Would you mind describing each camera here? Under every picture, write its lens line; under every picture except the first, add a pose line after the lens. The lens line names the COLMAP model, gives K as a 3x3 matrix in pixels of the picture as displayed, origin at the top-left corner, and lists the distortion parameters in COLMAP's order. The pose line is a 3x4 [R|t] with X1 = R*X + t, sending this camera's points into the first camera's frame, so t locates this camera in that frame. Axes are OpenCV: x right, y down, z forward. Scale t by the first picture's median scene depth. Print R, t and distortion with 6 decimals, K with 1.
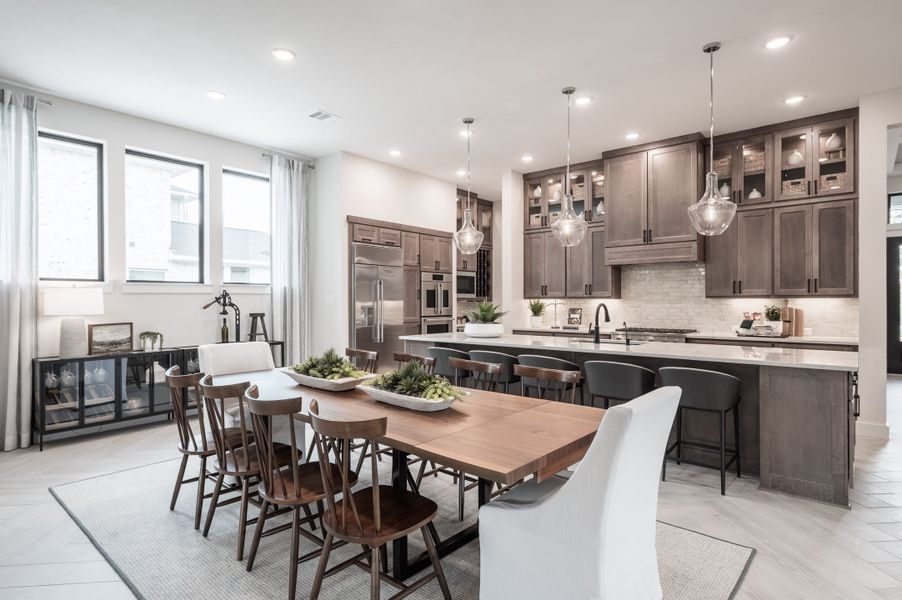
lens RADIAL K [[482.2, 0, 453.0], [0, 482.2, 303.3], [0, 0, 1]] dist [0.008413, 0.000199]
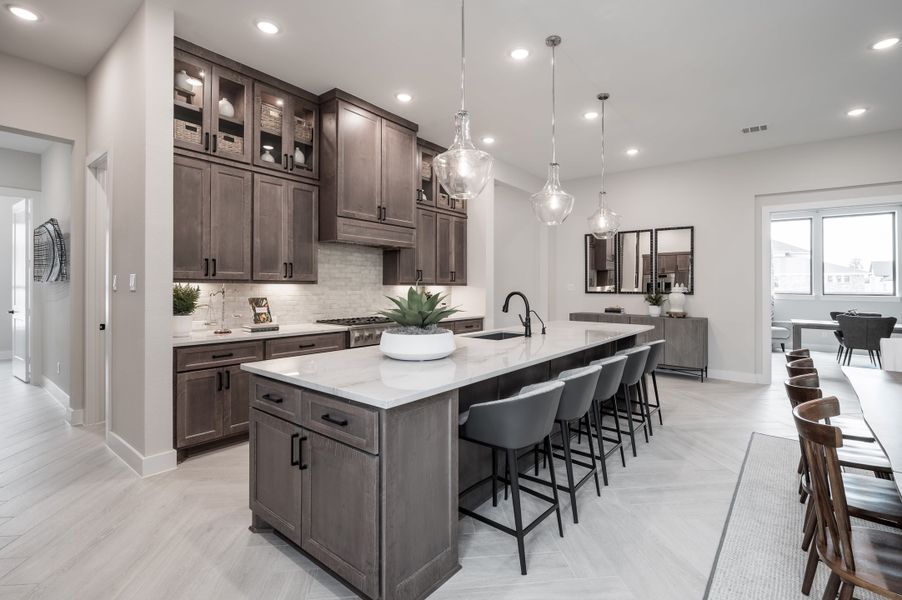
lens RADIAL K [[418.9, 0, 455.6], [0, 418.9, 282.7], [0, 0, 1]] dist [-0.003287, 0.000572]
pose [[-0.024867, 0.012563, 0.999612, -0.344674], [-0.003219, 0.999915, -0.012646, -0.004121], [-0.999686, -0.003532, -0.024825, 0.842492]]
